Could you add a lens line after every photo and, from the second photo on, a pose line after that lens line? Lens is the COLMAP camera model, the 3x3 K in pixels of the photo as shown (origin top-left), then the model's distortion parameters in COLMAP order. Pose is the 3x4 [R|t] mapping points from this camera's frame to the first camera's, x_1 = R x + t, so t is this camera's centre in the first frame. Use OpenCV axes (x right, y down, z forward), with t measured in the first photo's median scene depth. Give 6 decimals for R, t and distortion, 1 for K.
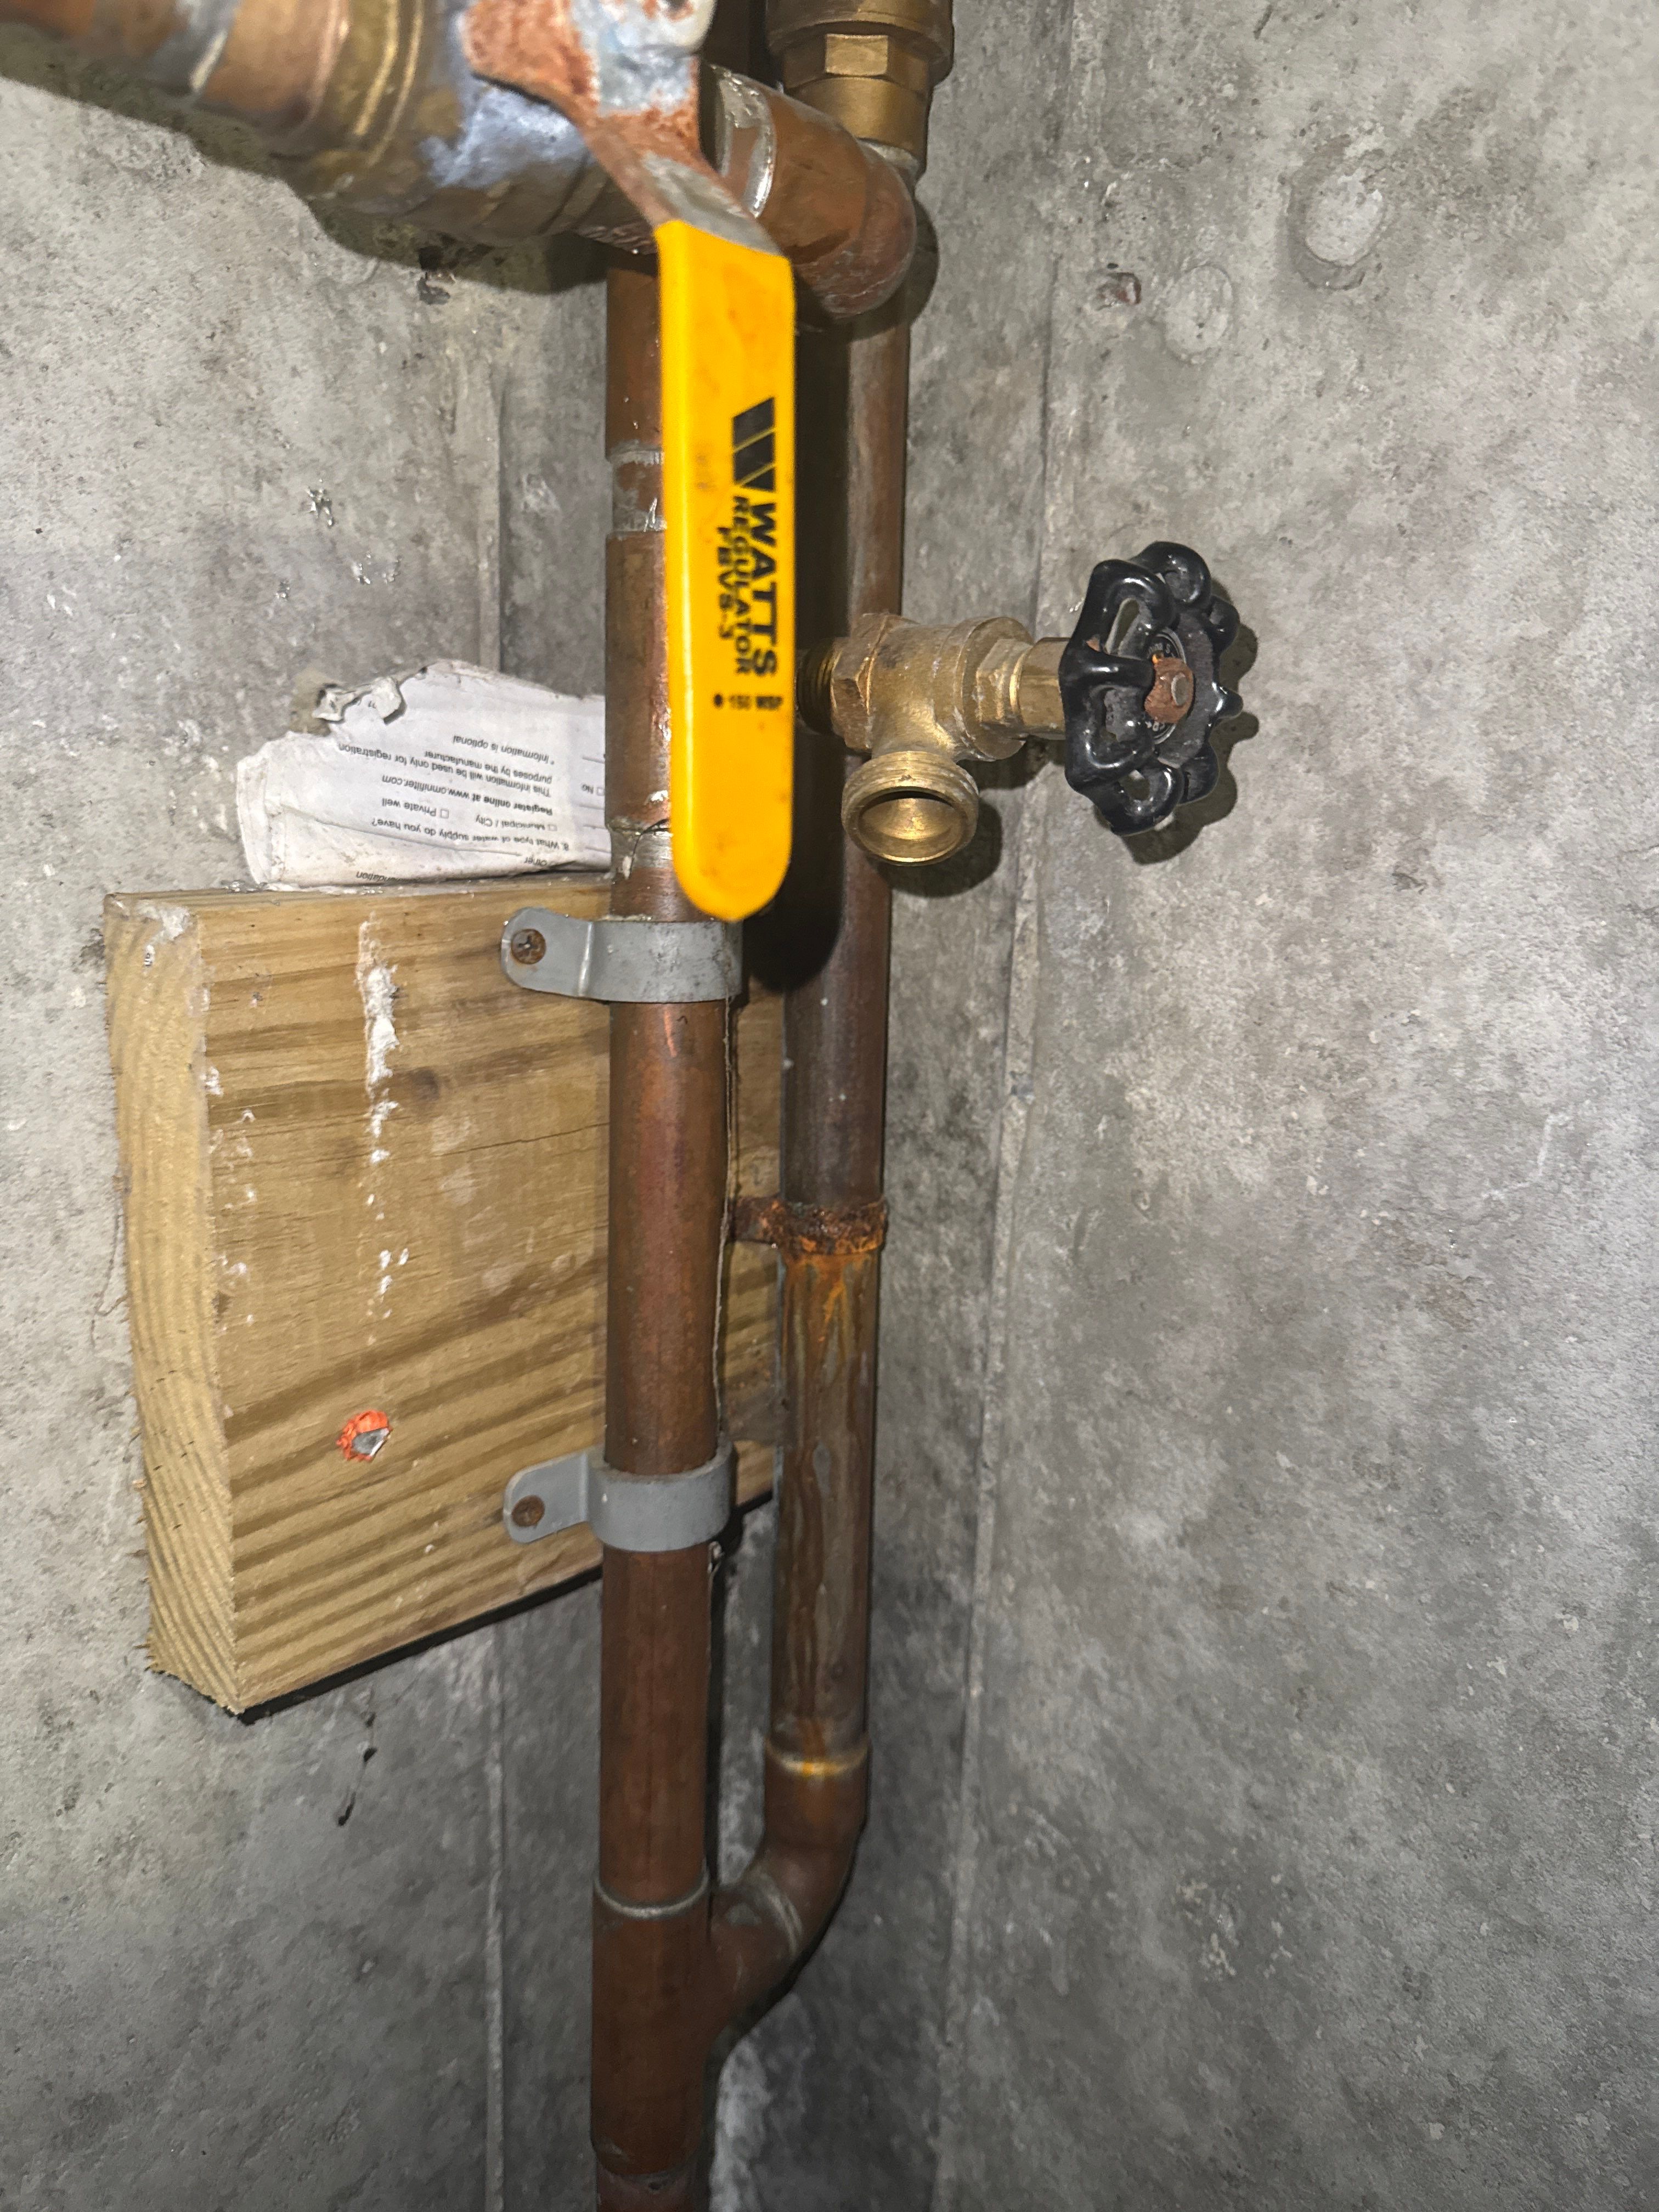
lens RADIAL K [[1496.1, 0, 824.2], [0, 1496.1, 1051.5], [0, 0, 1]] dist [0.003207, -0.031830]
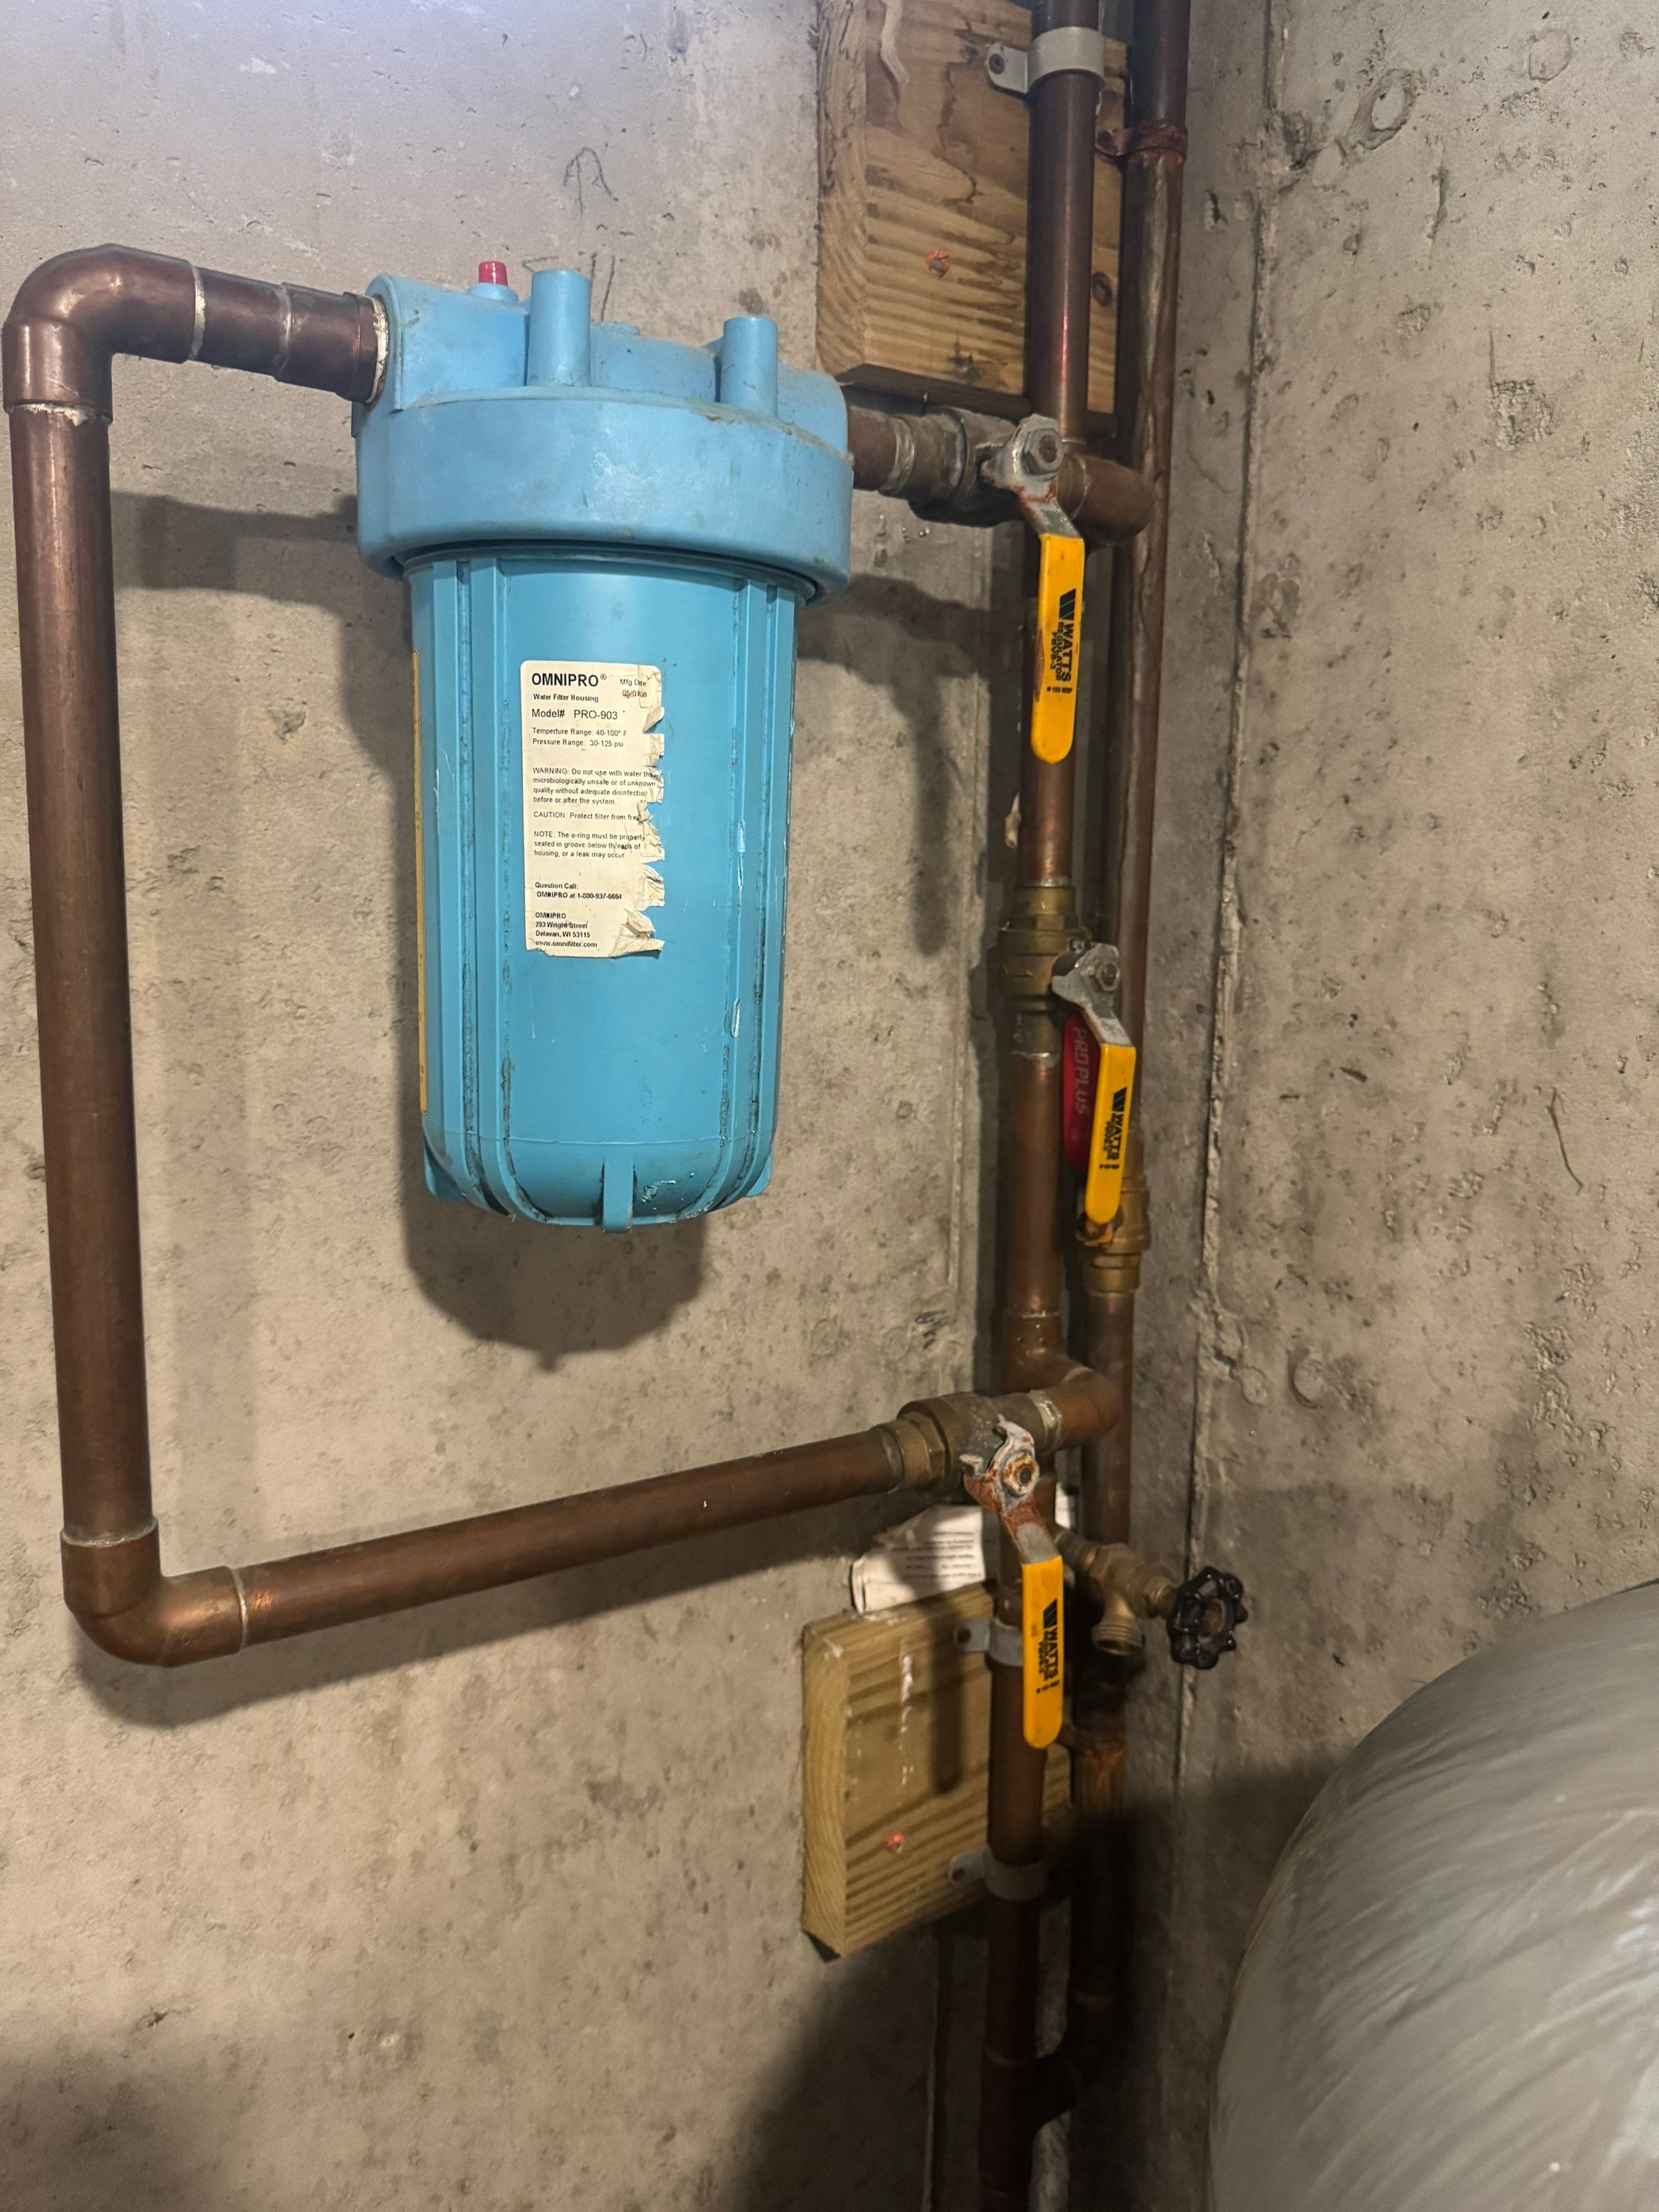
lens RADIAL K [[1561.0, 0, 838.7], [0, 1561.0, 1098.0], [0, 0, 1]] dist [0.082247, -0.138338]
pose [[0.975219, 0.008704, -0.221071, 0.157739], [-0.016338, 0.999331, -0.032726, -0.872833], [0.220639, 0.035527, 0.974708, -1.566544]]
